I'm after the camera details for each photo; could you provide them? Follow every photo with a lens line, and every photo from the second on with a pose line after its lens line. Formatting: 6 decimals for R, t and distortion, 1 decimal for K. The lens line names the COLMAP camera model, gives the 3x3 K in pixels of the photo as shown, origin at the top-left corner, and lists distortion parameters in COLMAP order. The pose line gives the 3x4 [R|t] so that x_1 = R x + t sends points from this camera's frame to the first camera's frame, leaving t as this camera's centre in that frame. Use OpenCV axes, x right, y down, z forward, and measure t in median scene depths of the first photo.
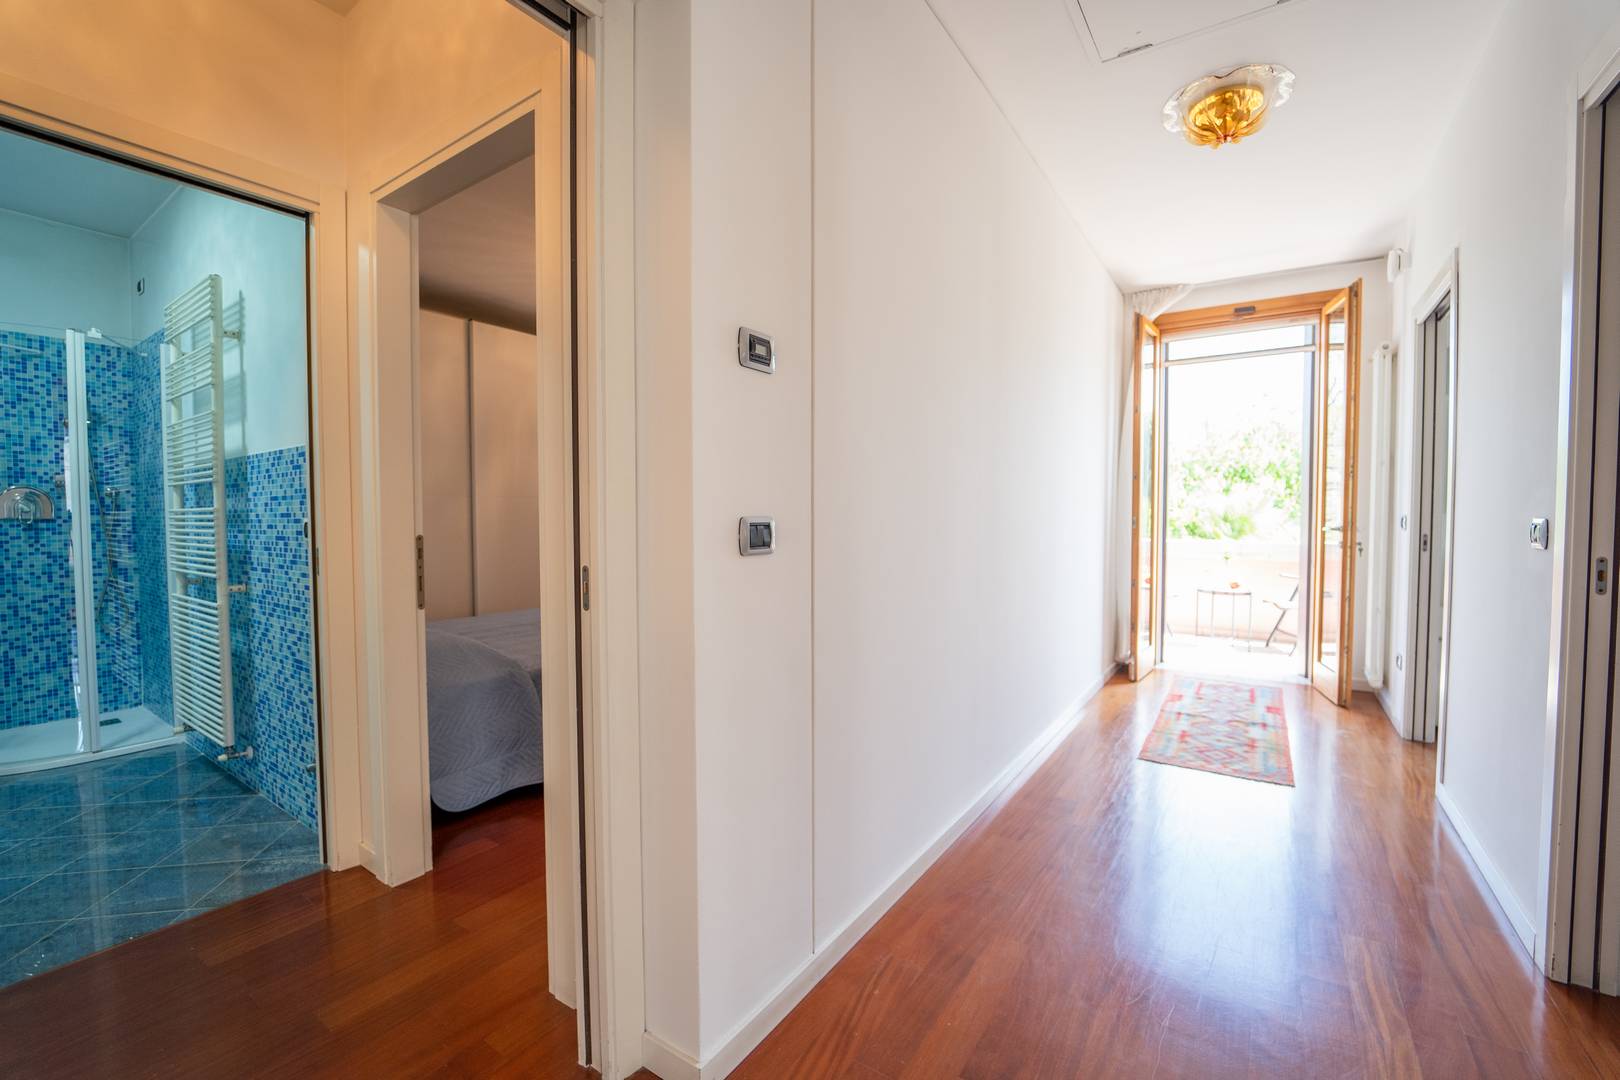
lens RADIAL K [[669.6, 0, 812.2], [0, 669.6, 536.8], [0, 0, 1]] dist [-0.021189, 0.000906]
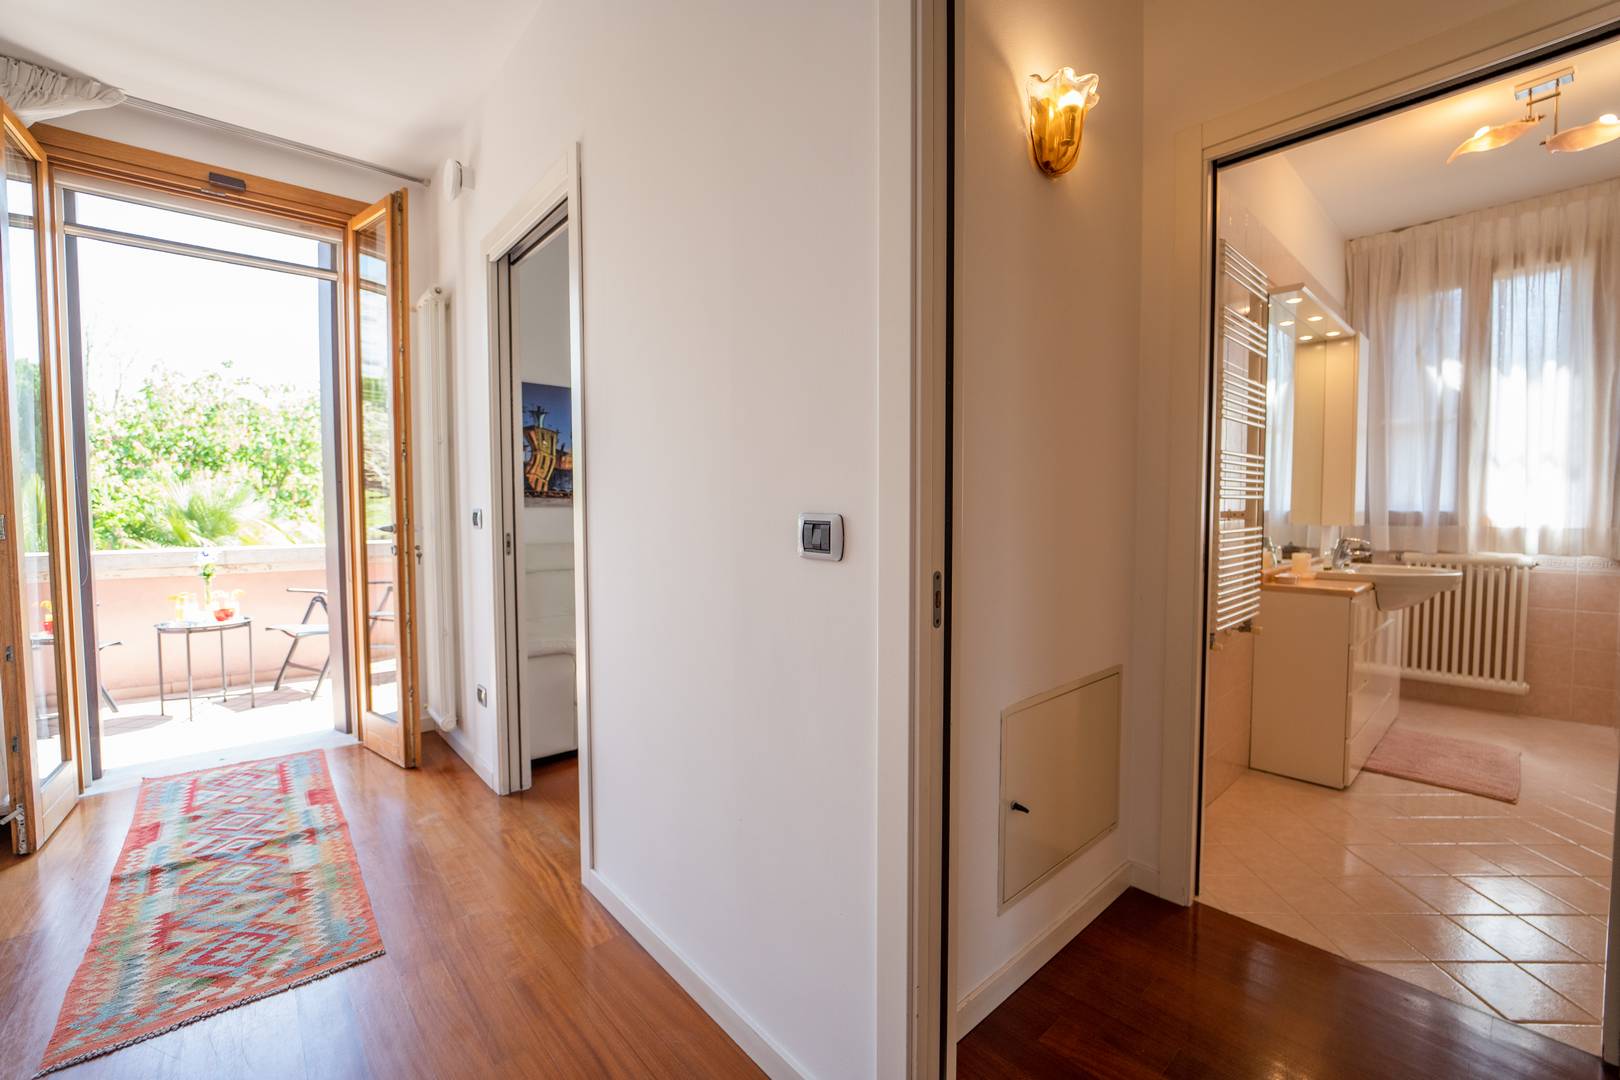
lens RADIAL K [[669.6, 0, 812.2], [0, 669.6, 536.8], [0, 0, 1]] dist [-0.021189, 0.000906]
pose [[0.245063, -0.044942, 0.968465, 0.179126], [0.034964, 0.998685, 0.037497, -0.012663], [-0.968876, 0.024672, 0.246312, 0.327909]]
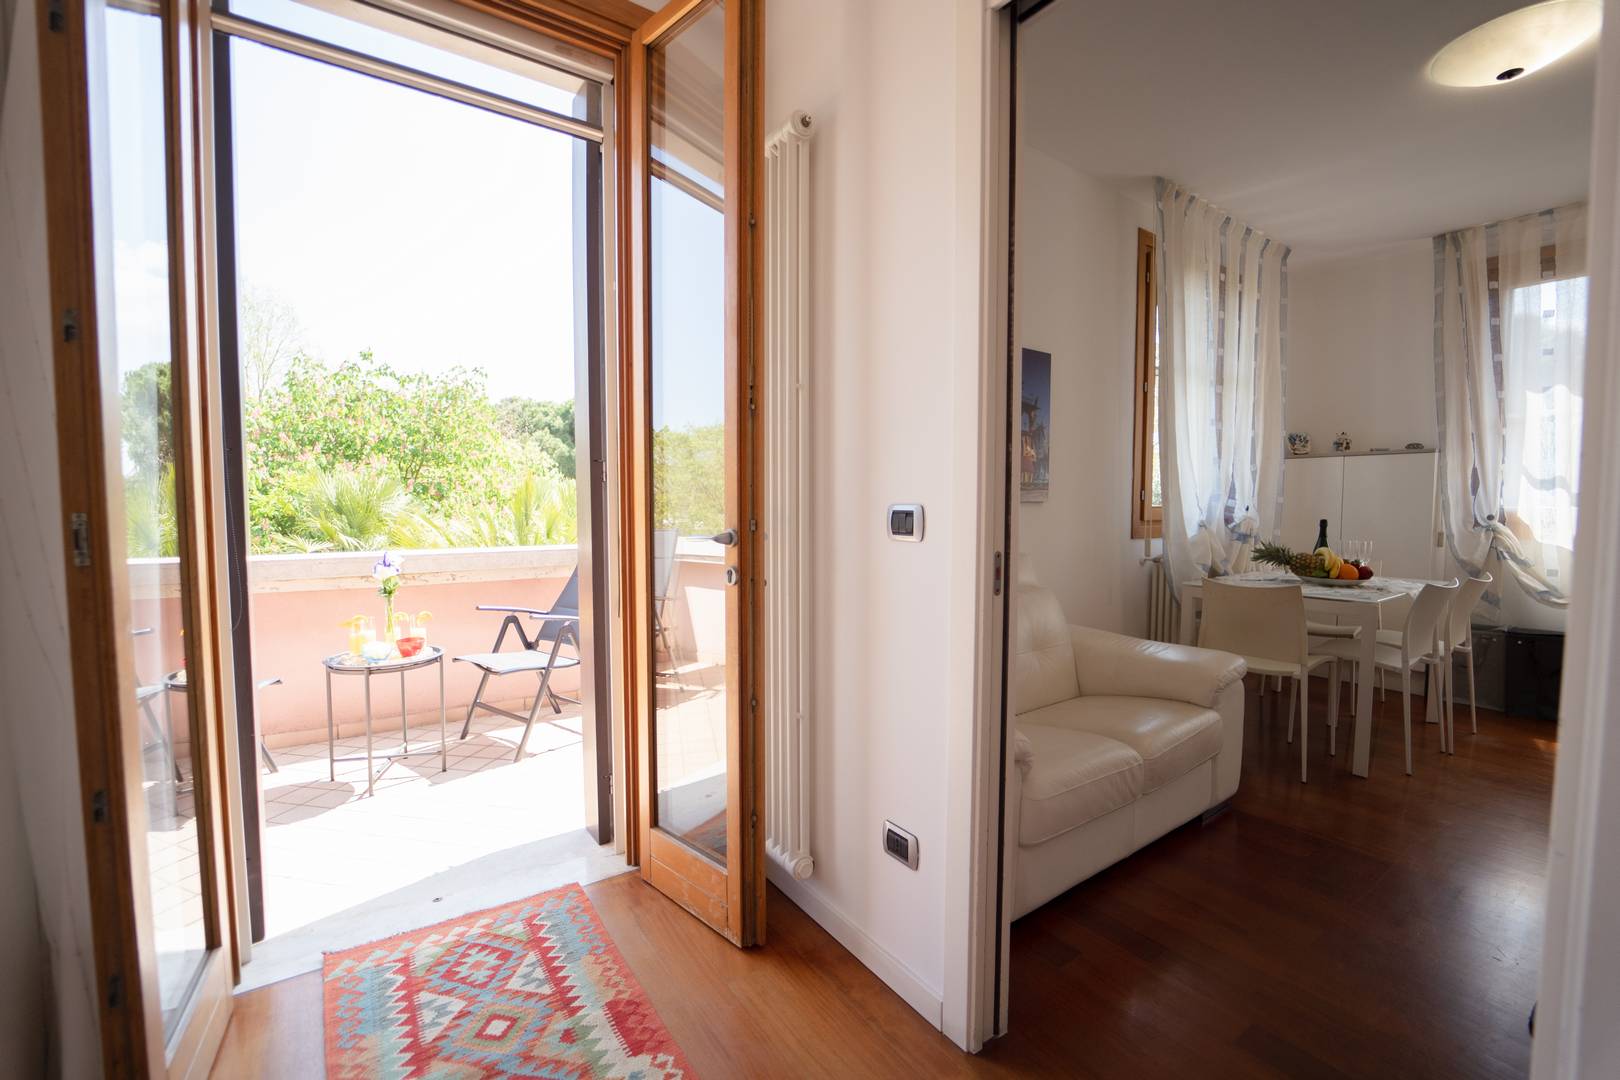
lens RADIAL K [[669.6, 0, 812.2], [0, 669.6, 536.8], [0, 0, 1]] dist [-0.021189, 0.000906]
pose [[0.359331, -0.050013, 0.931869, 0.373125], [0.030989, 0.998652, 0.041648, -0.025106], [-0.932696, 0.013912, 0.360396, 0.701414]]
